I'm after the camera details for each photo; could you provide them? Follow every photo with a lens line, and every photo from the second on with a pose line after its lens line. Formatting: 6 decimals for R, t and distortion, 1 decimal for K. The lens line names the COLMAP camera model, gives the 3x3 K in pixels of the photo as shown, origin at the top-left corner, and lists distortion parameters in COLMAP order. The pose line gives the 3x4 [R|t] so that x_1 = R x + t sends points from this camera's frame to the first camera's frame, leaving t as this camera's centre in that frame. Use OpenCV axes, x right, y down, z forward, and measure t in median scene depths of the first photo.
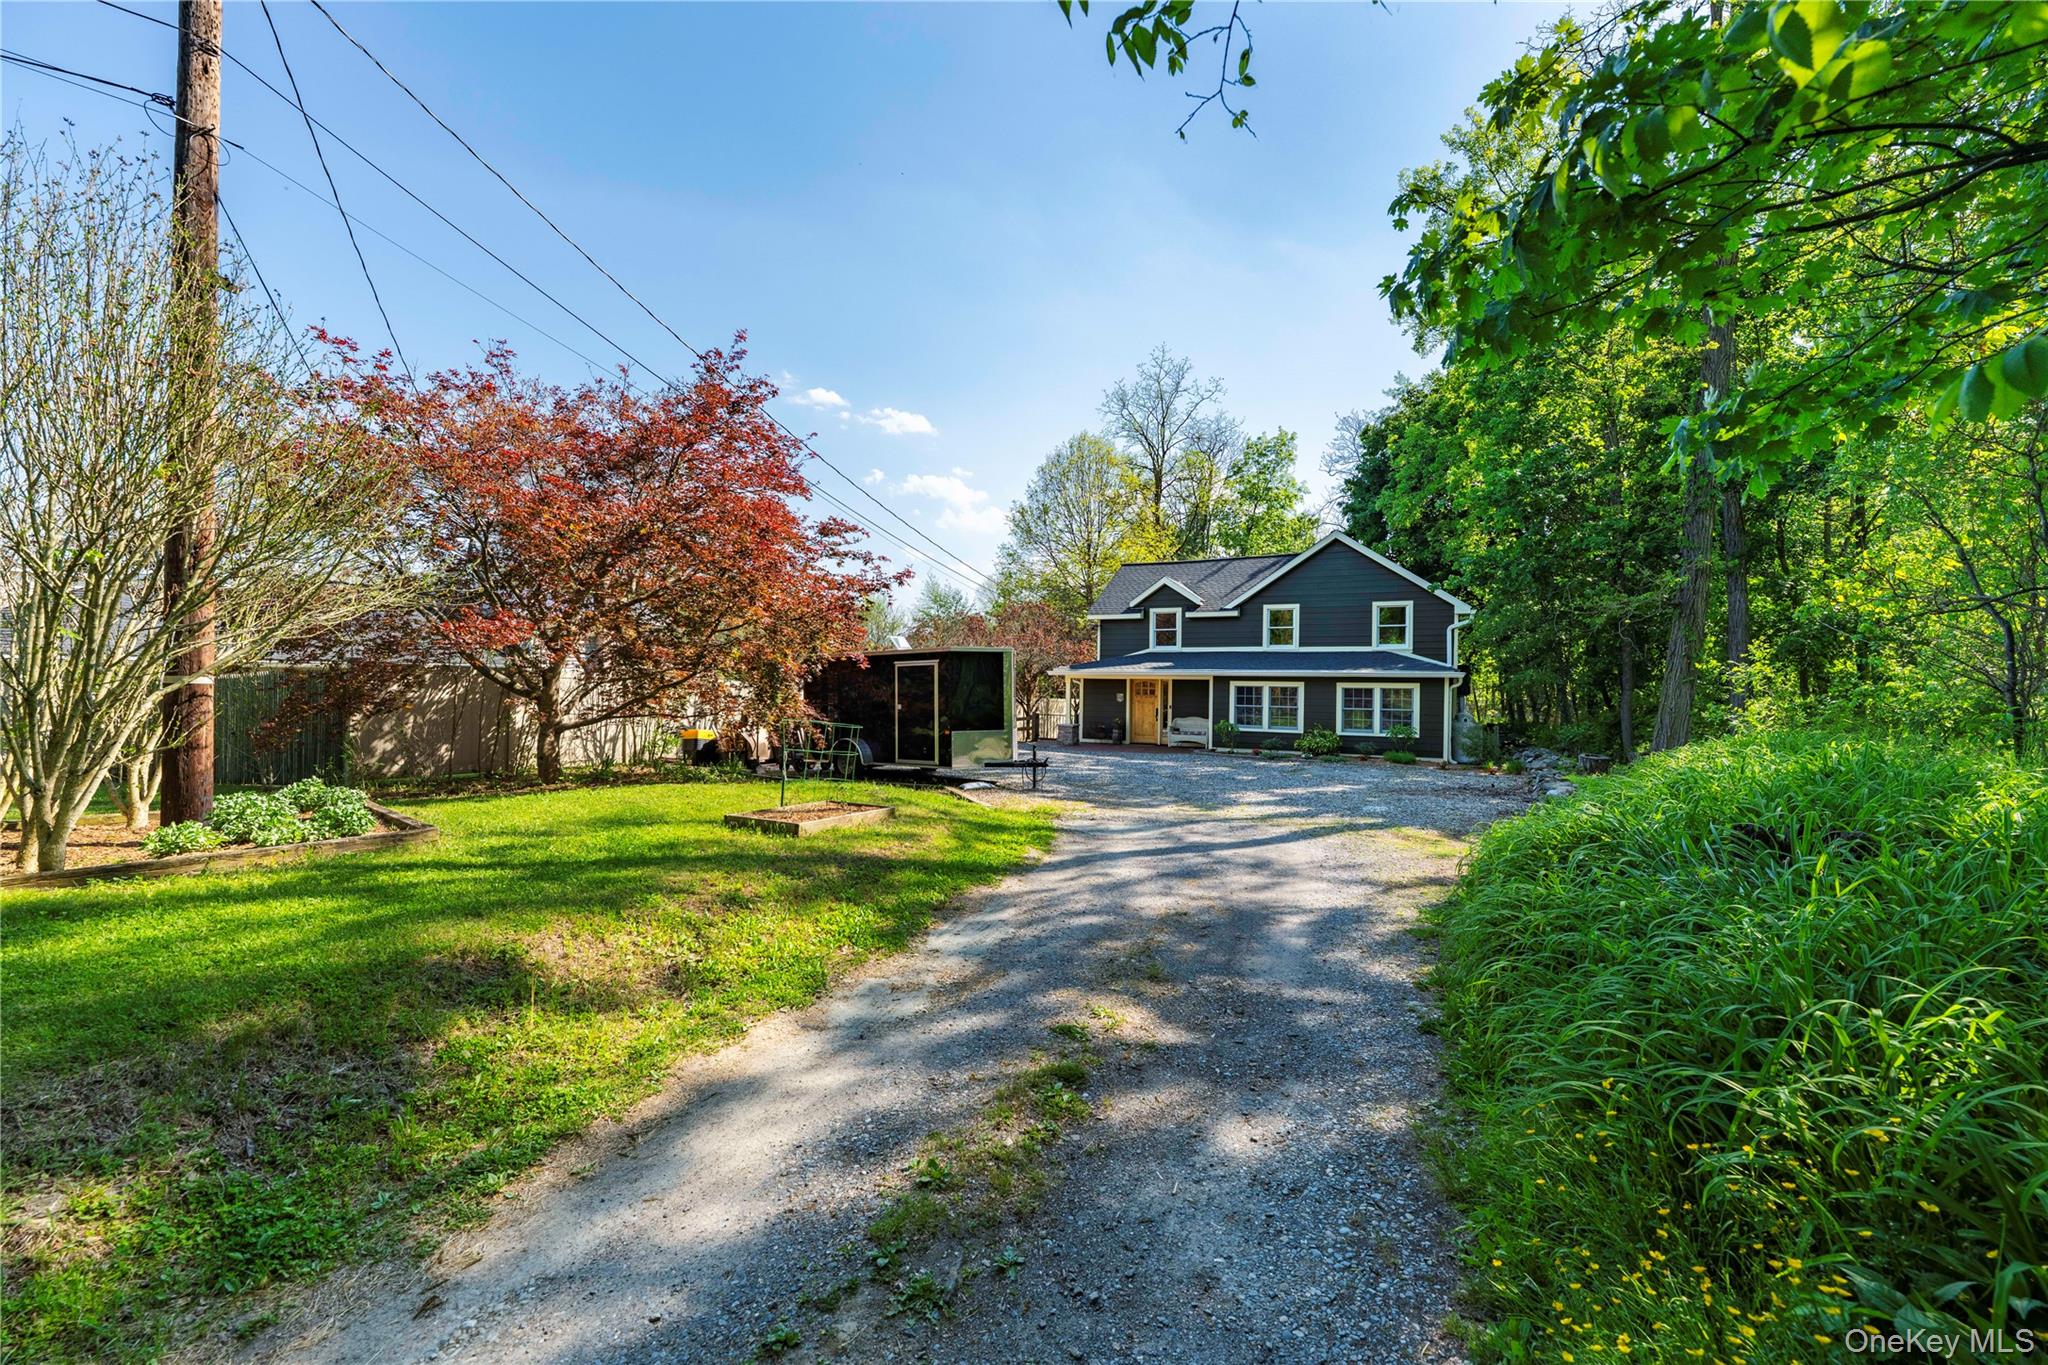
lens RADIAL K [[797.0, 0, 1029.3], [0, 797.0, 689.9], [0, 0, 1]] dist [-0.002077, -0.000093]
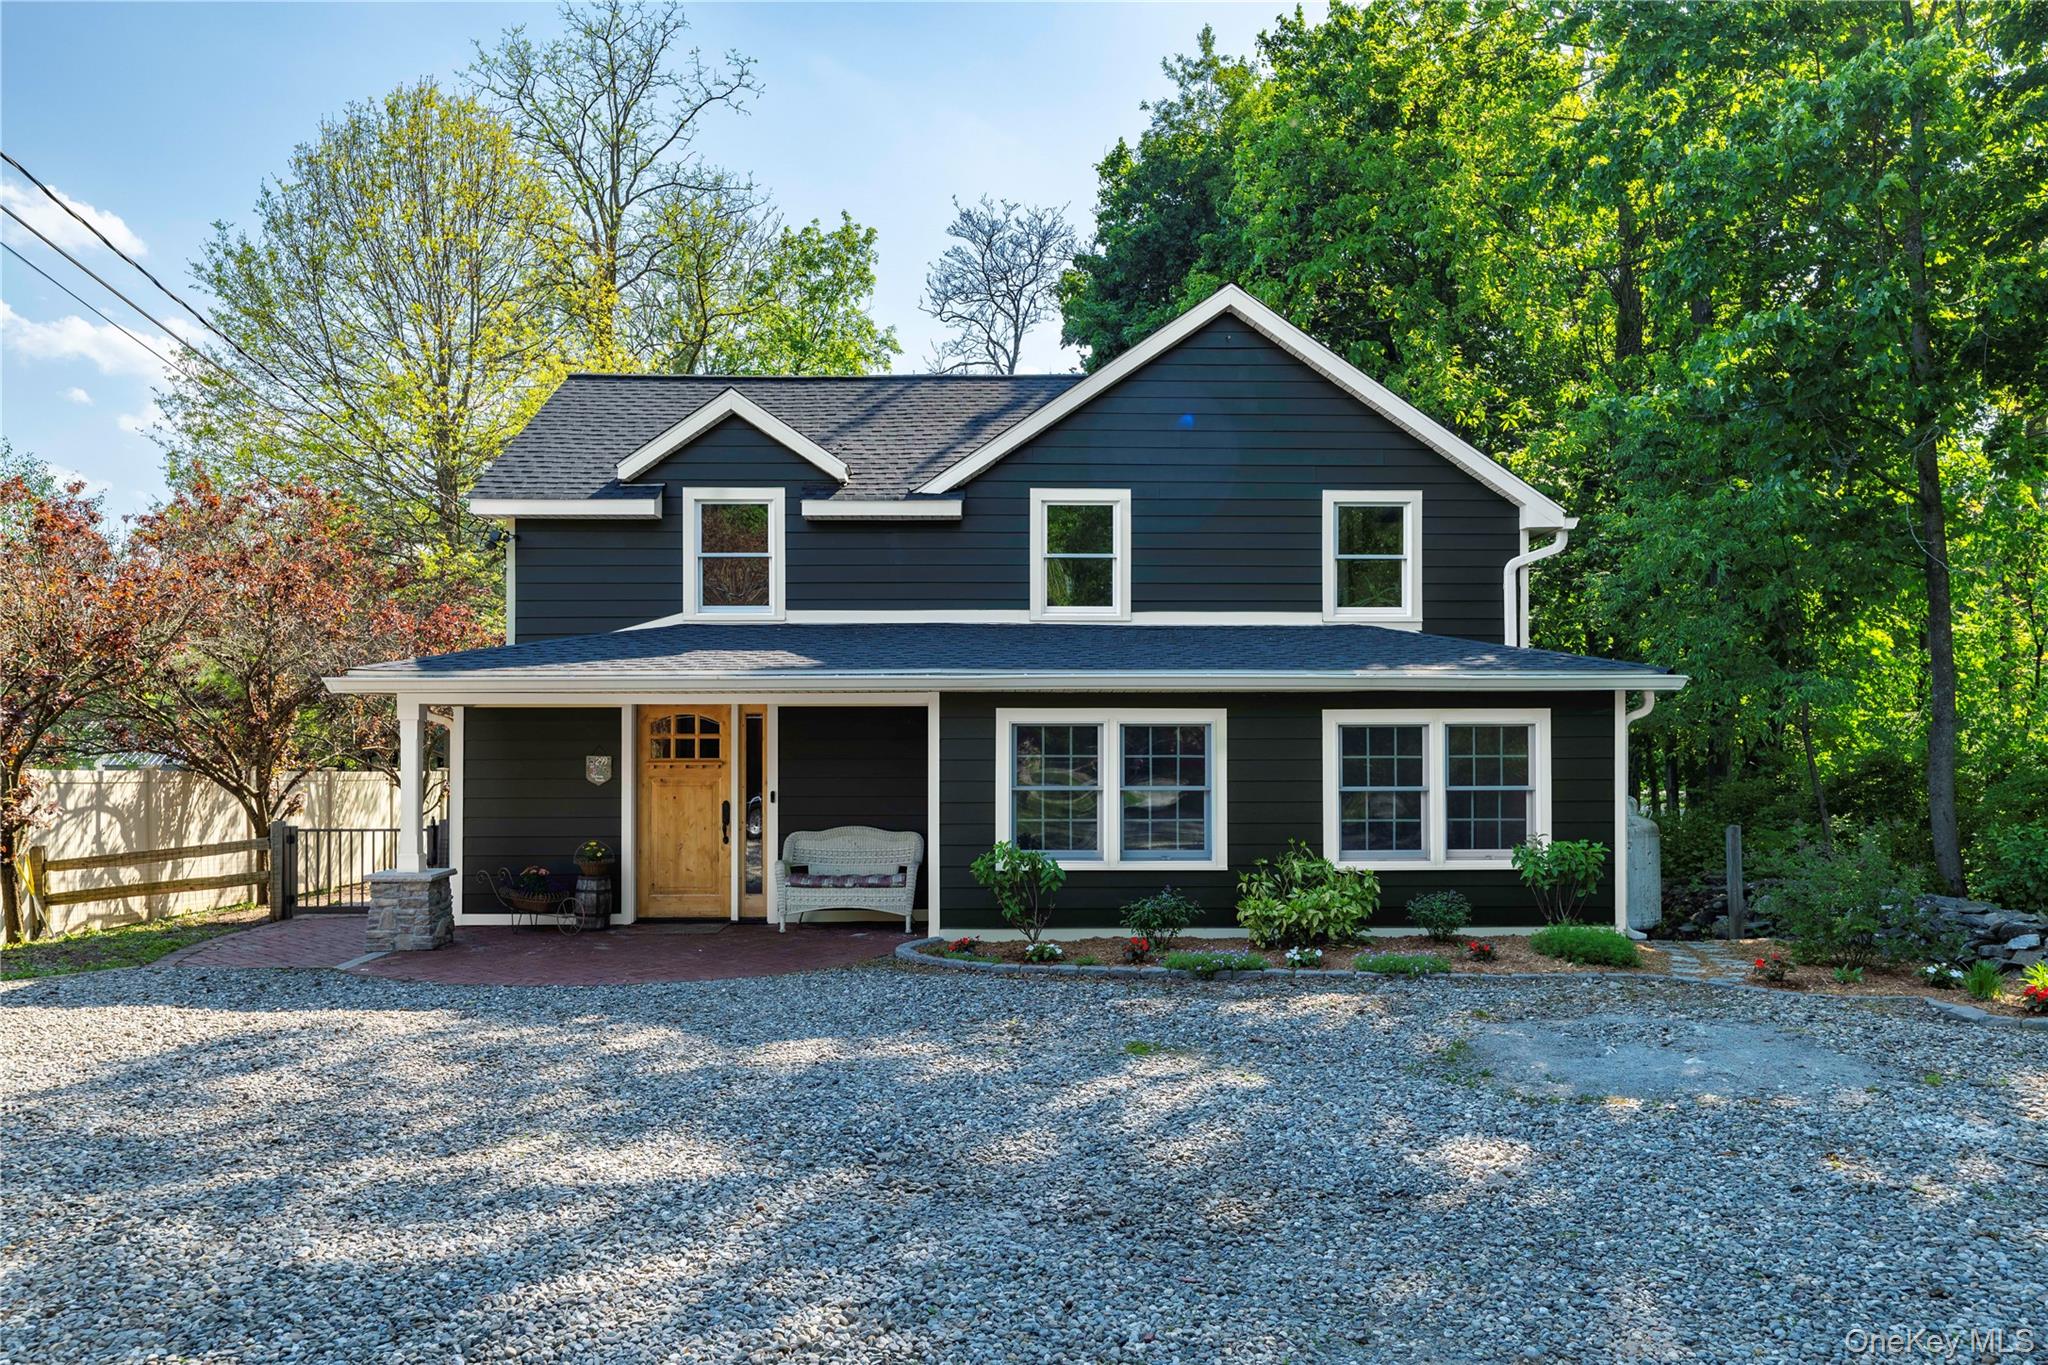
lens RADIAL K [[1351.2, 0, 1004.3], [0, 1351.2, 714.8], [0, 0, 1]] dist [-0.000018, 0.004923]
pose [[0.884309, -0.006340, 0.466860, 0.012491], [0.016074, 0.999728, -0.016872, 0.000158], [-0.466626, 0.022425, 0.884170, 0.489514]]
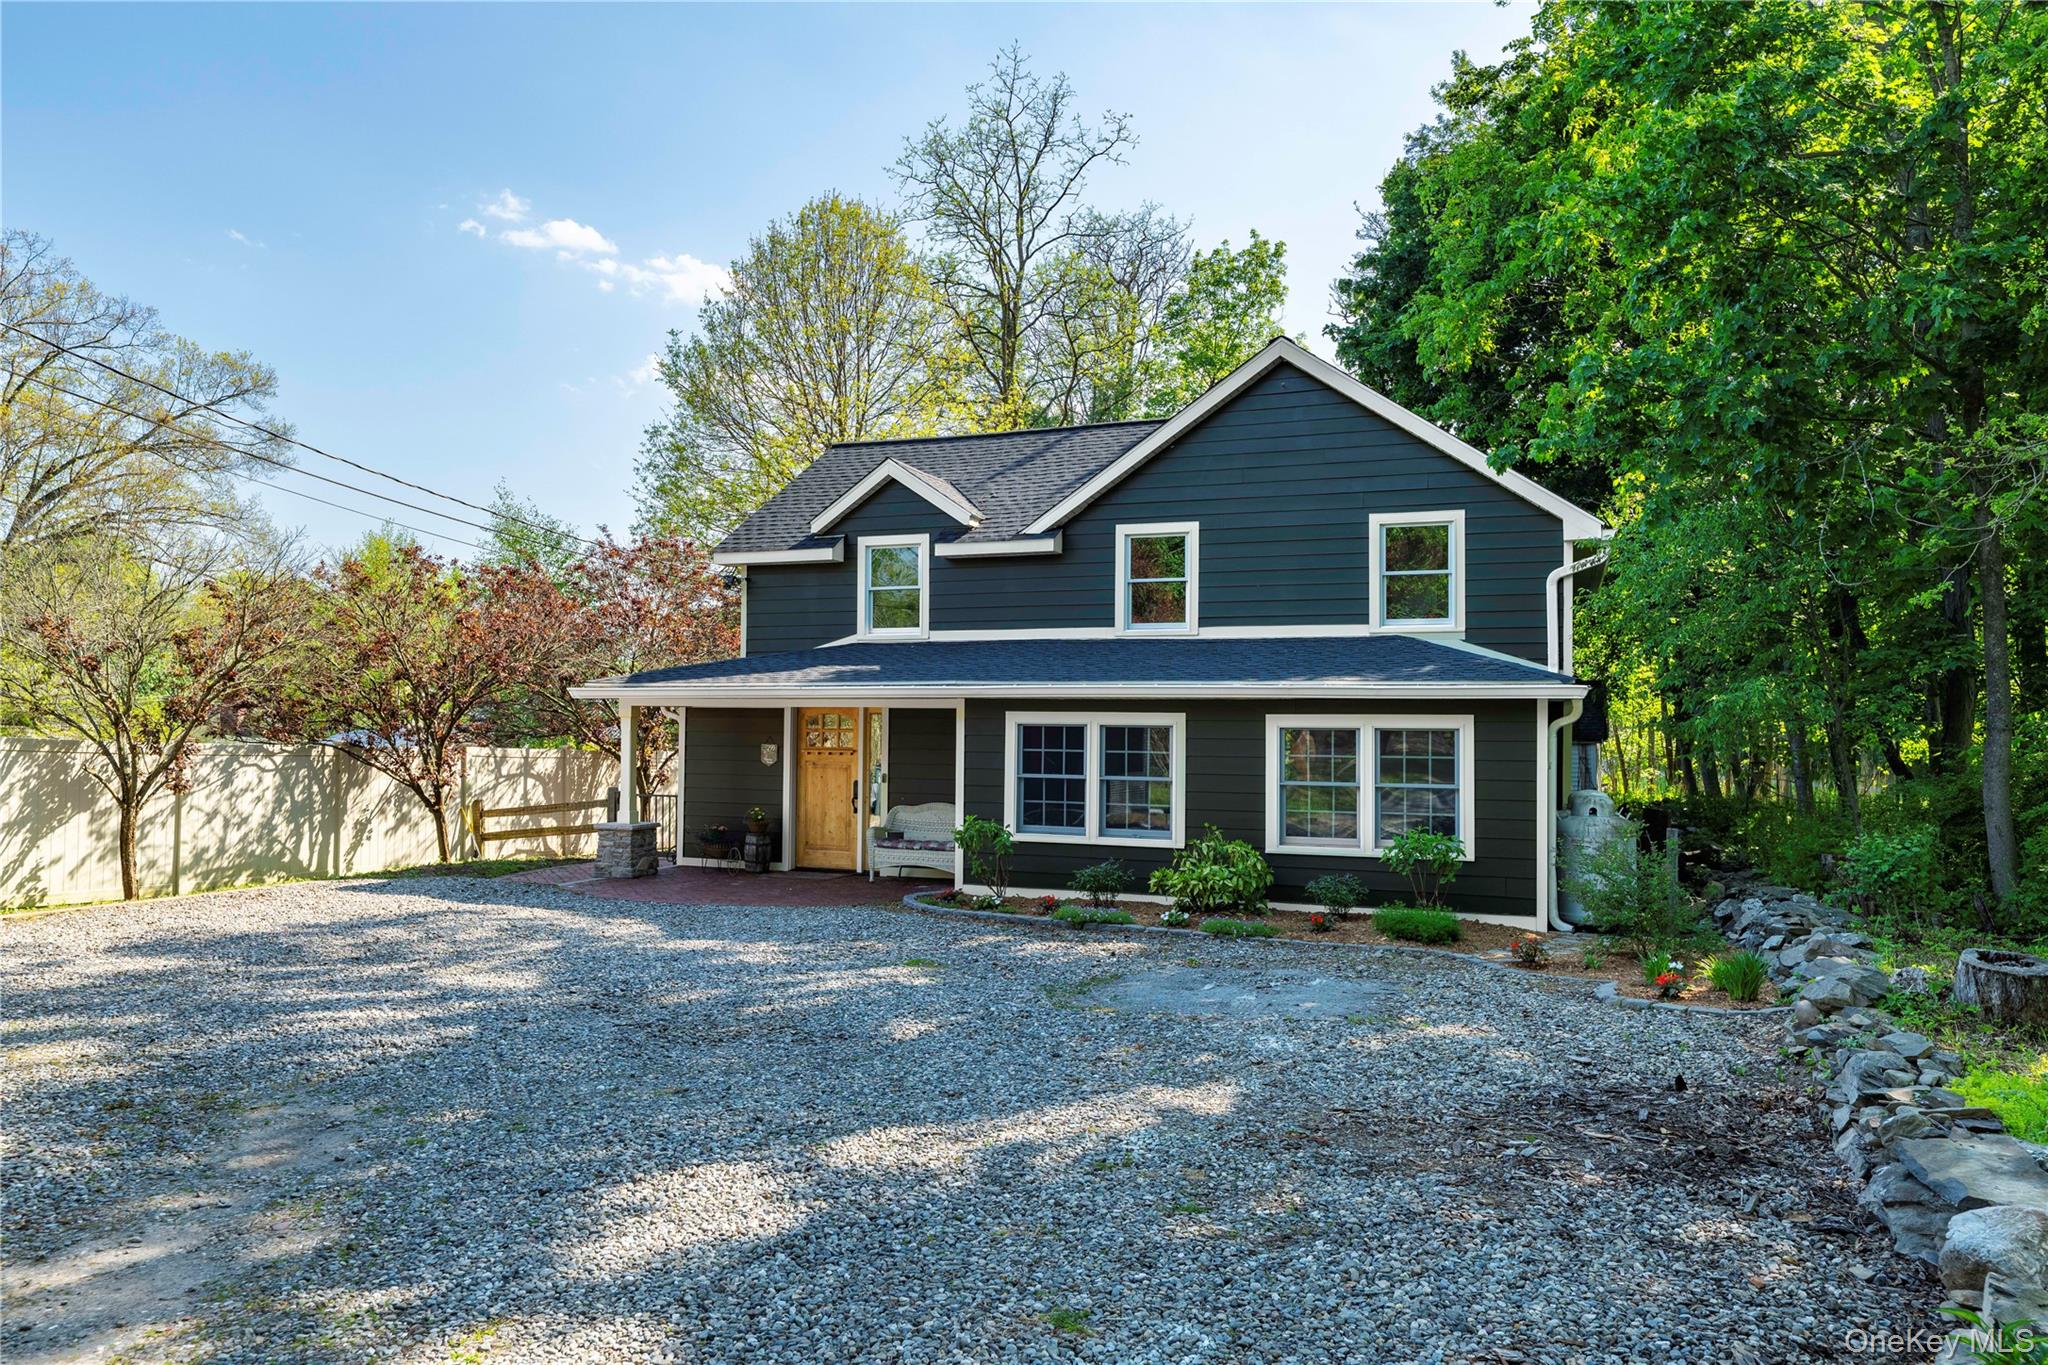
lens RADIAL K [[1351.2, 0, 1025.2], [0, 1351.2, 688.8], [0, 0, 1]] dist [-0.000018, 0.004923]
pose [[0.995324, -0.000556, 0.096586, 0.179137], [0.003631, 0.999492, -0.031665, -0.001255], [-0.096519, 0.031868, 0.994821, 0.317343]]
